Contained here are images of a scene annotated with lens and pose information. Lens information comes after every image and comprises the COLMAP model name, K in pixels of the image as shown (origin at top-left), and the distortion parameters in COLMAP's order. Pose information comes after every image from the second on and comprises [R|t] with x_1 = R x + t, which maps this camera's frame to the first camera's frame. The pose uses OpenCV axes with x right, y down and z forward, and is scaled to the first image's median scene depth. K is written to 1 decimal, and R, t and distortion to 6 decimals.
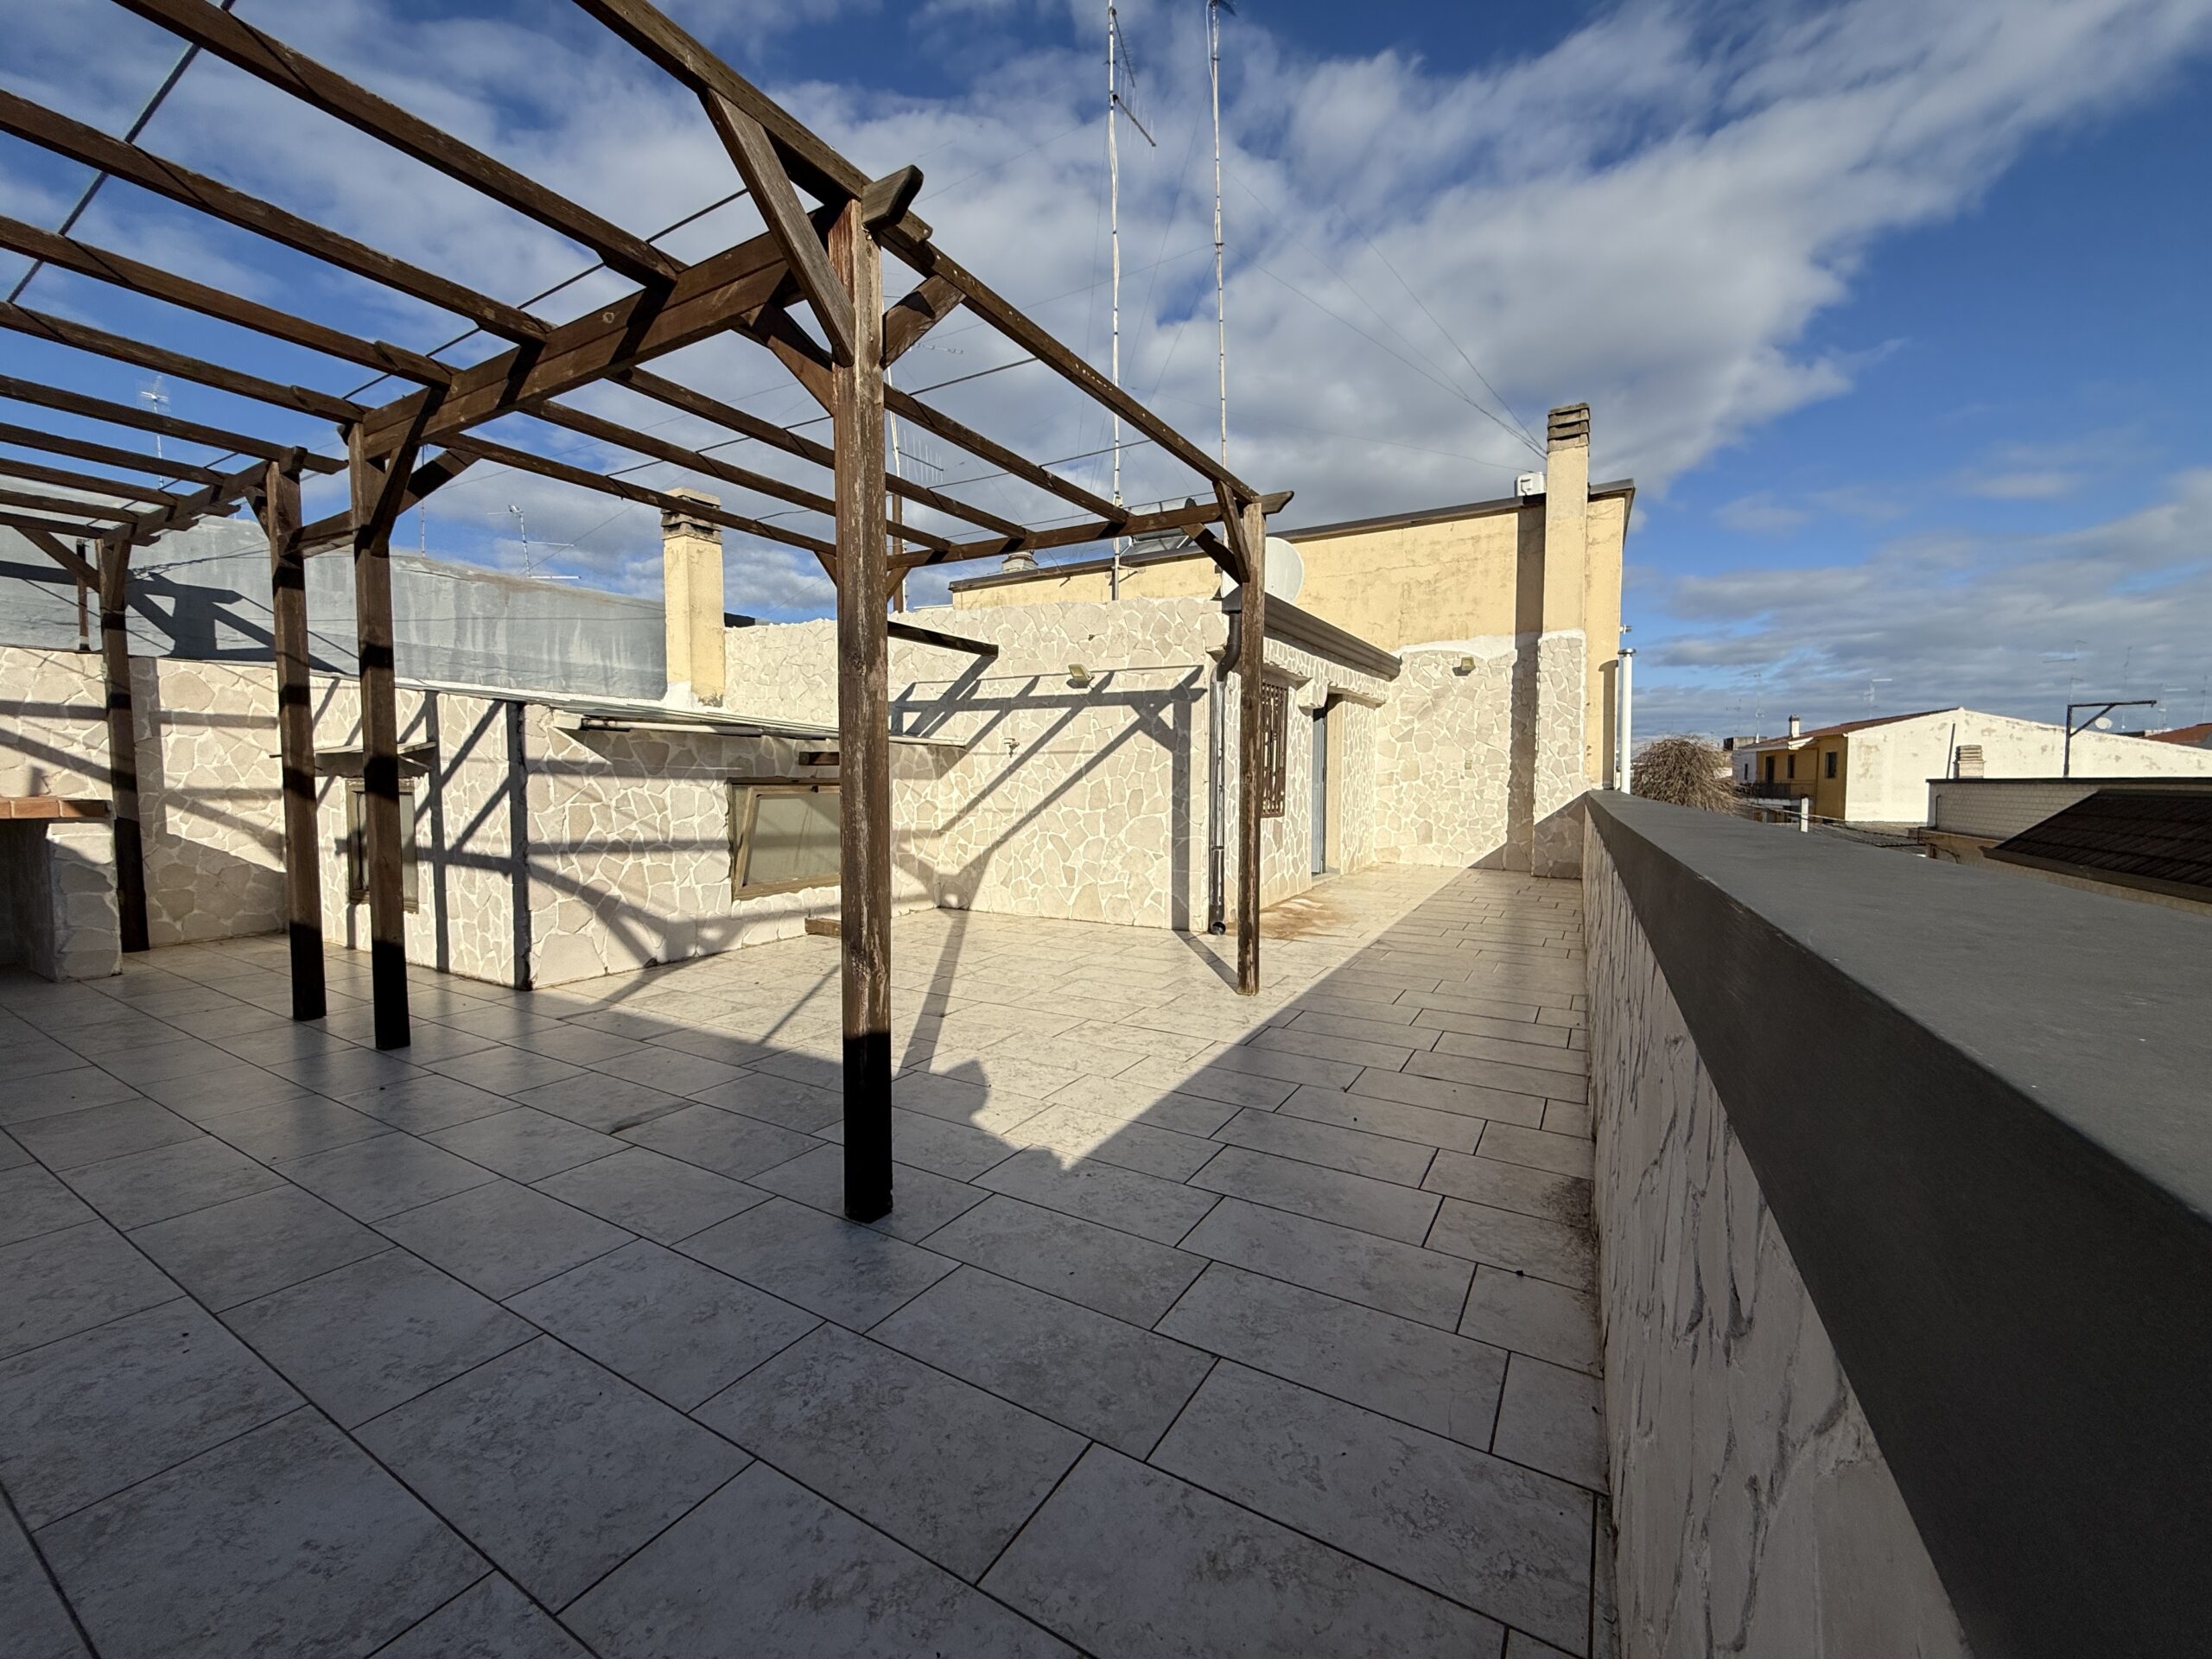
lens RADIAL K [[881.5, 0, 1101.8], [0, 881.5, 828.0], [0, 0, 1]] dist [-0.000078, 0.000115]
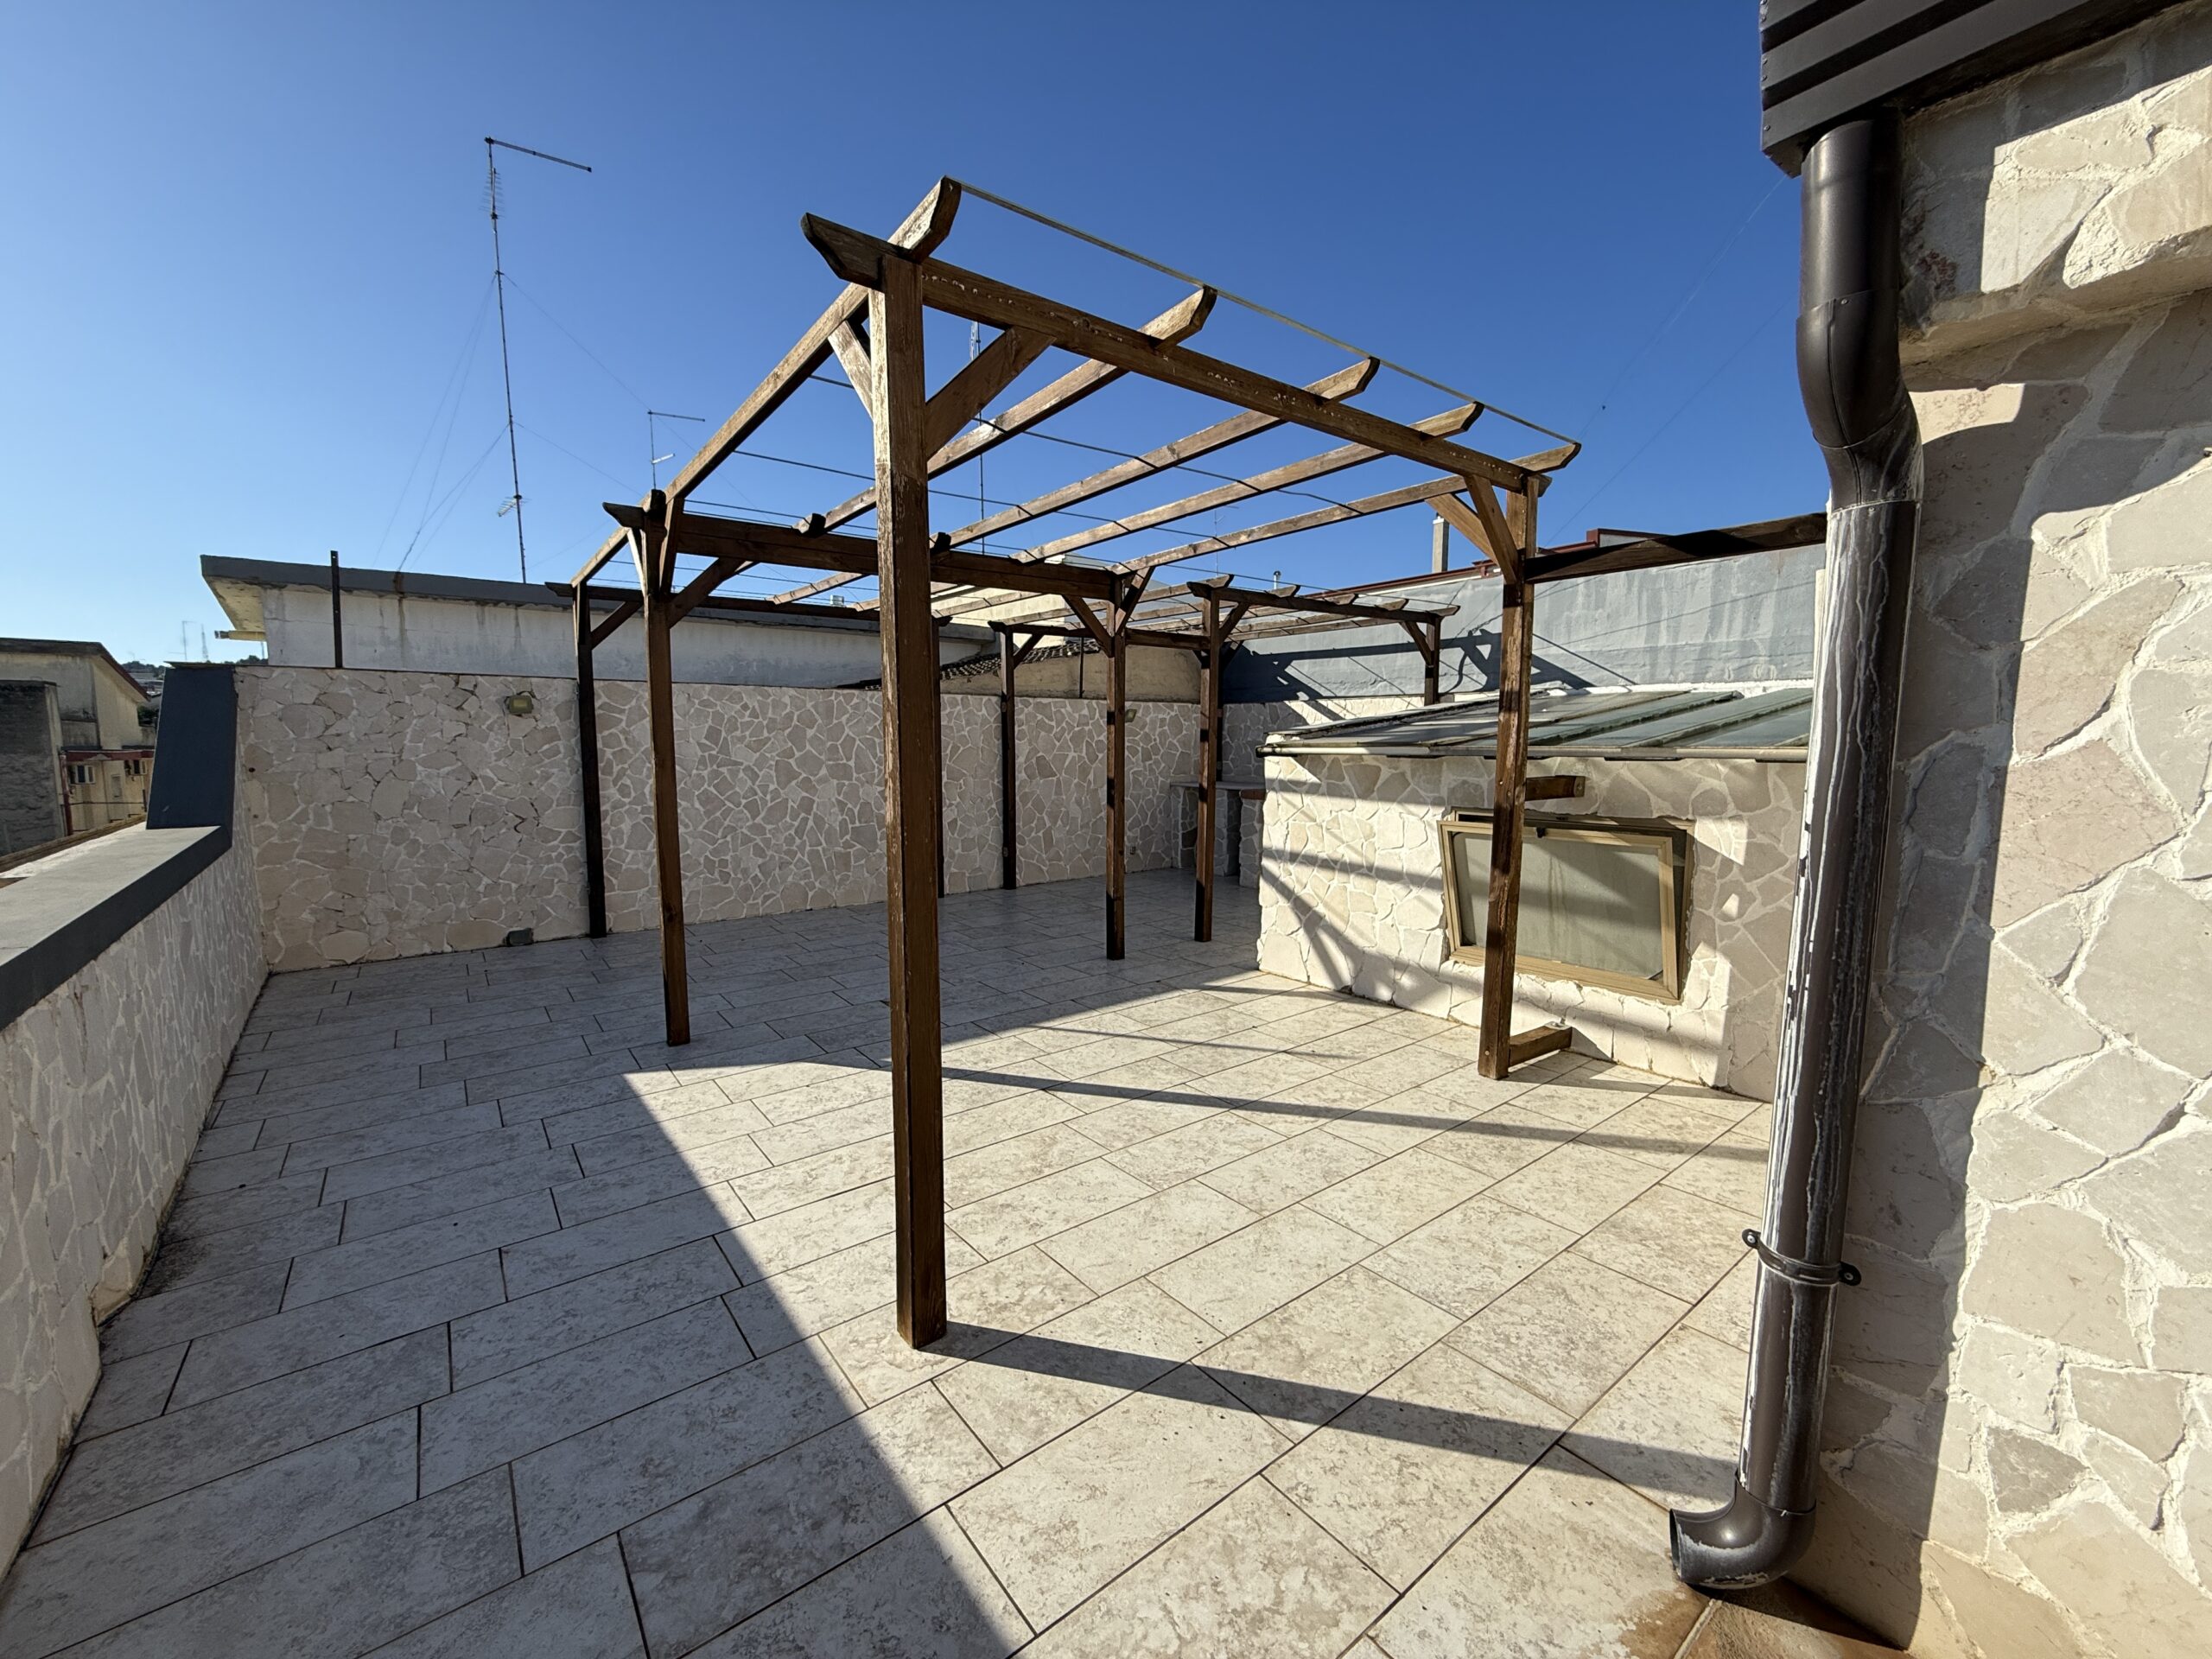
lens RADIAL K [[881.5, 0, 1096.4], [0, 881.5, 826.7], [0, 0, 1]] dist [-0.000078, 0.000115]
pose [[-0.378845, 0.087409, -0.921323, 0.459171], [-0.050388, 0.992105, 0.114844, -0.119443], [0.924087, 0.089932, -0.371450, 1.040631]]
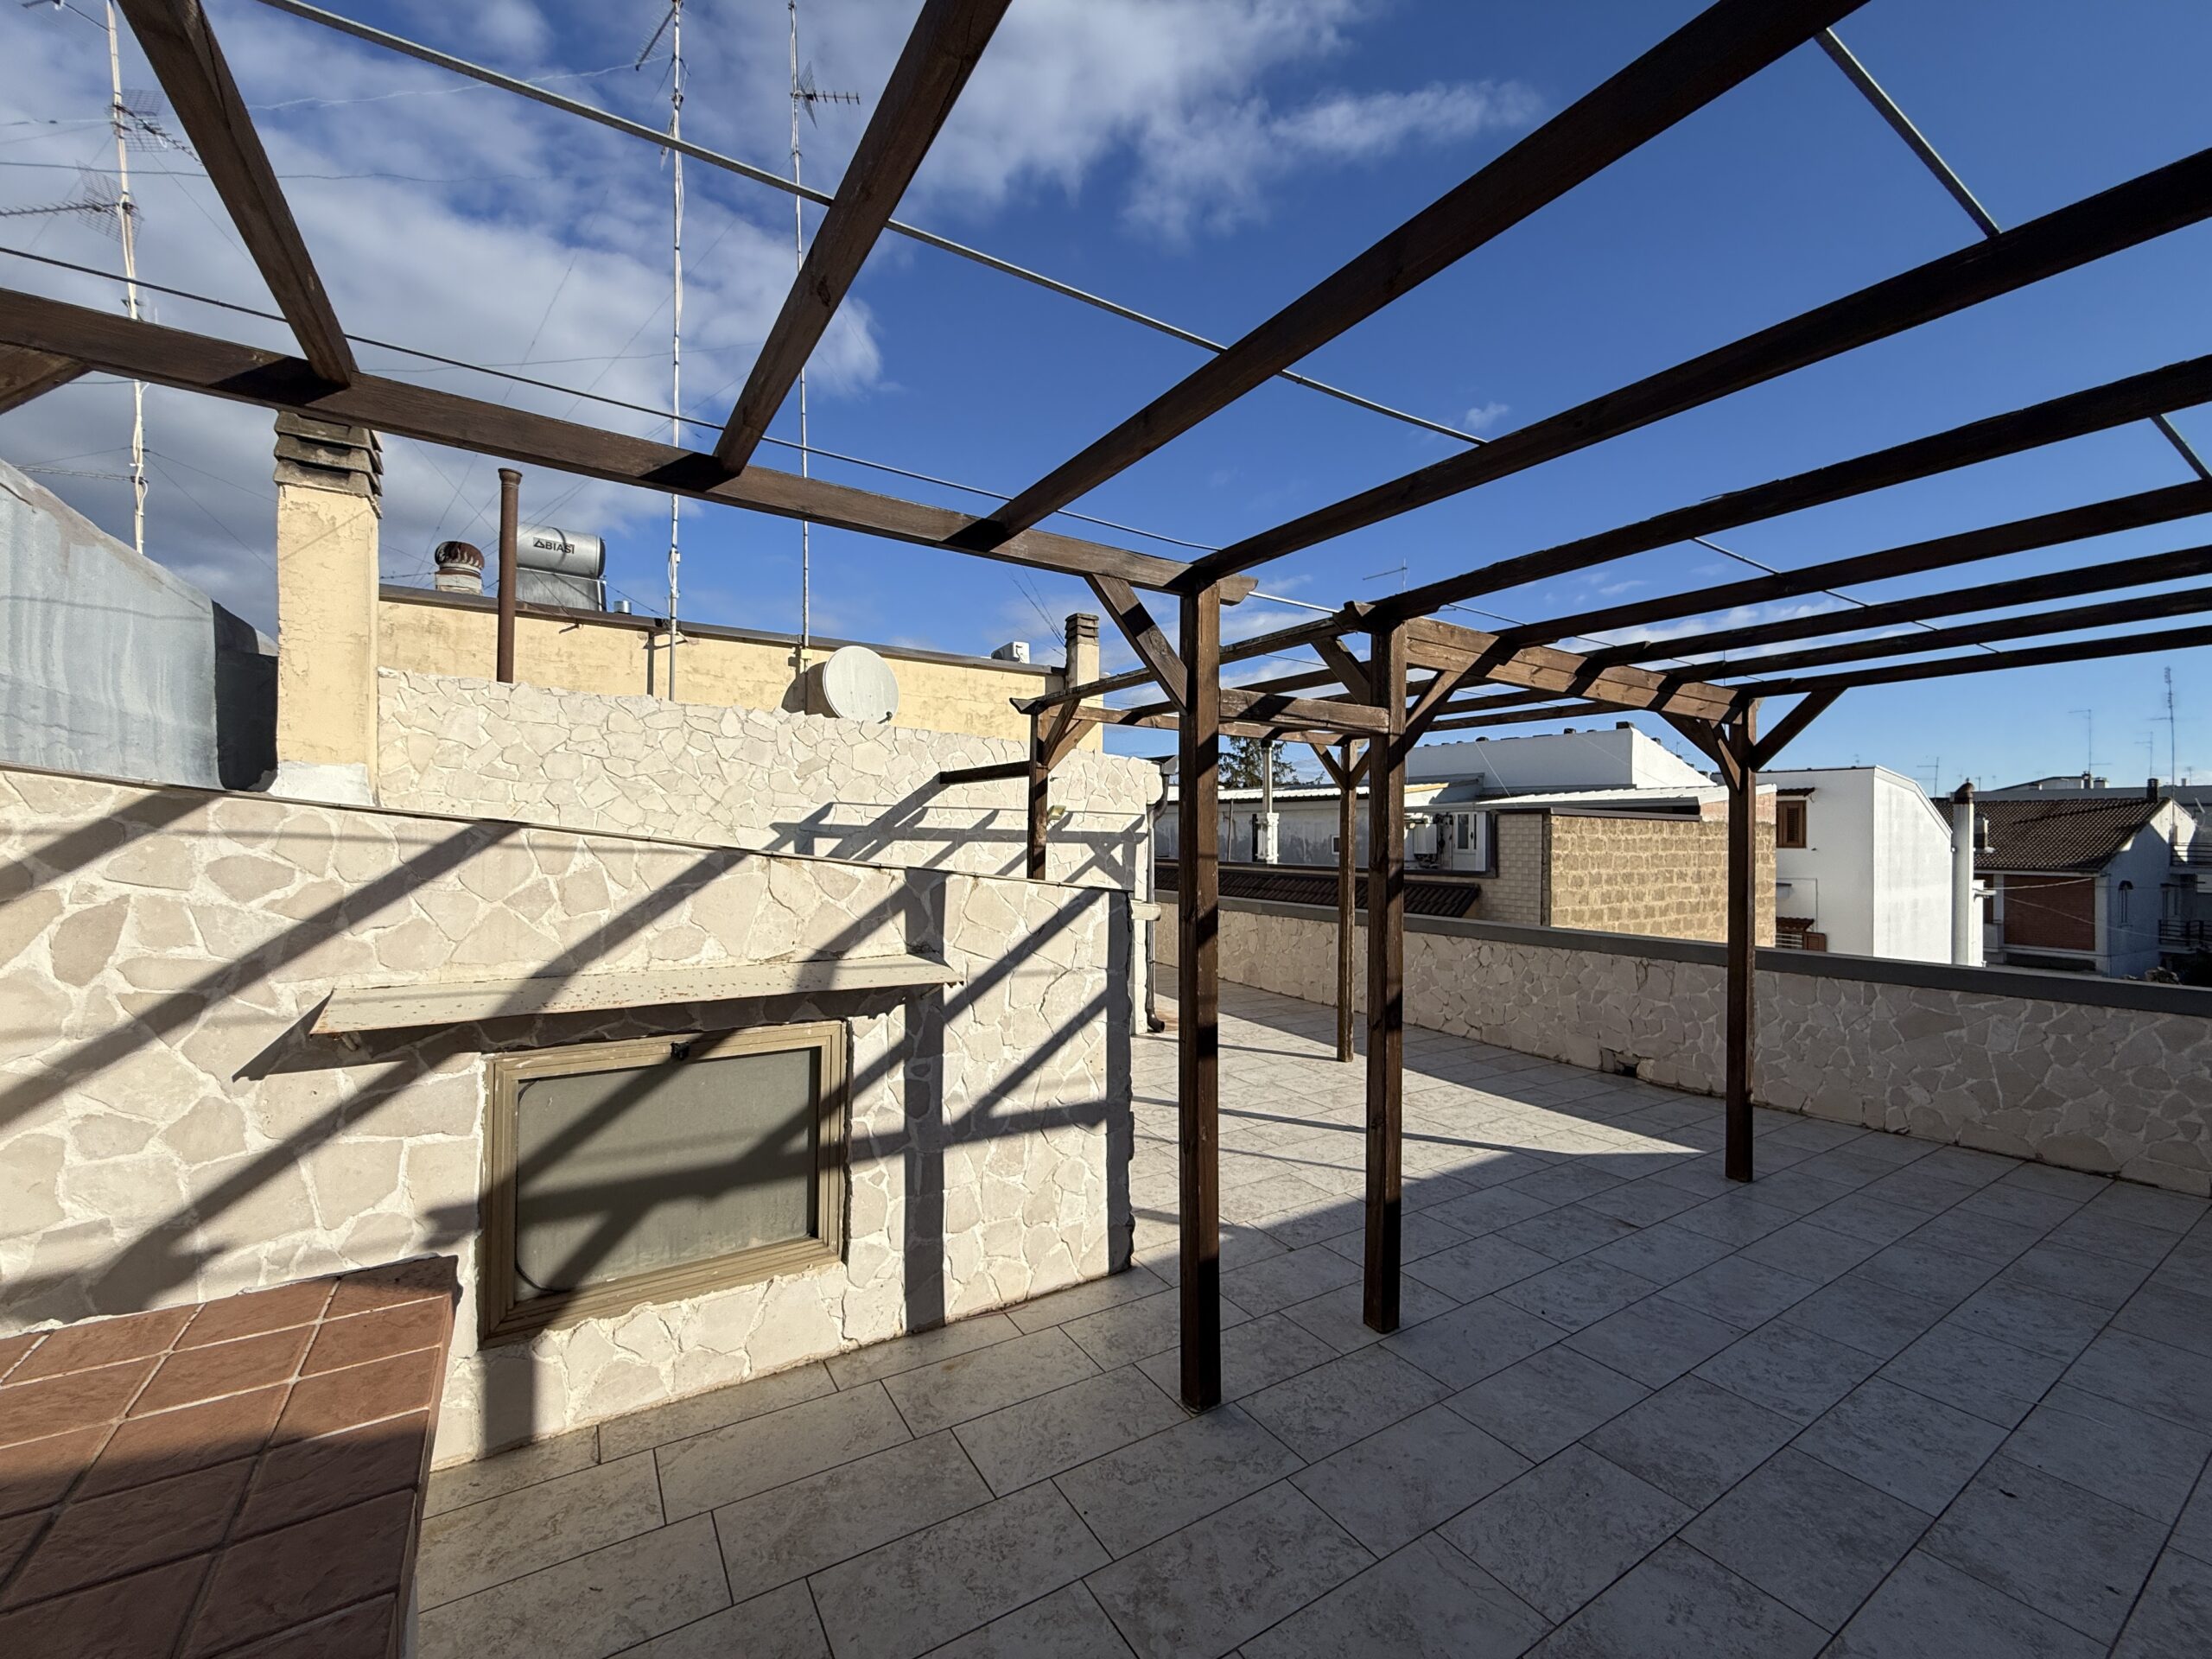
lens RADIAL K [[881.5, 0, 1099.5], [0, 881.5, 827.2], [0, 0, 1]] dist [-0.000078, 0.000115]
pose [[0.464481, 0.011859, 0.885504, -1.139342], [0.036519, 0.998803, -0.032533, -0.146321], [-0.884830, 0.047449, 0.463492, 0.552457]]
